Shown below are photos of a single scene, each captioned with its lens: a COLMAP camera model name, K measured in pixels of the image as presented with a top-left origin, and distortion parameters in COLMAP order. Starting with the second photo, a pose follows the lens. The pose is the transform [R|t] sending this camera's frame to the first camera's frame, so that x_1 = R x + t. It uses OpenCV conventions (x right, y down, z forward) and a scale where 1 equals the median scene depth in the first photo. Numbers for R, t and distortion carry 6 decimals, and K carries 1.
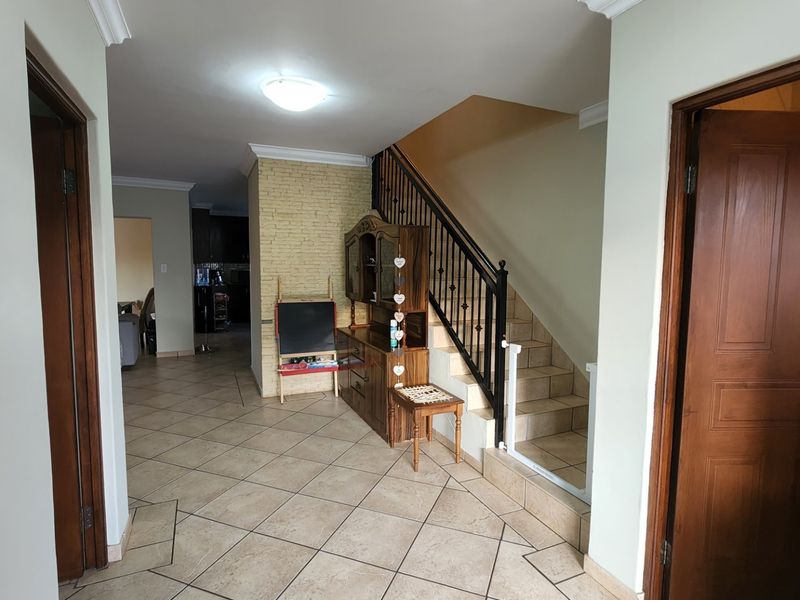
lens RADIAL K [[438.6, 0, 400.0], [0, 438.6, 298.0], [0, 0, 1]] dist [-0.007049, 0.002150]
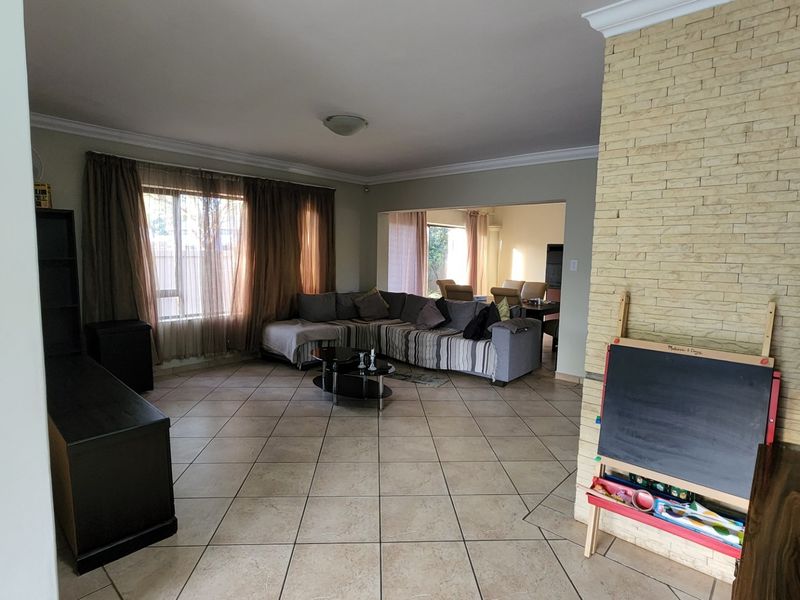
lens RADIAL K [[438.6, 0, 399.9], [0, 438.6, 301.0], [0, 0, 1]] dist [-0.007049, 0.002150]
pose [[0.406765, 0.098880, -0.908166, 0.047056], [-0.090121, 0.993619, 0.067819, -0.043850], [0.909077, 0.054259, 0.413081, 0.584881]]
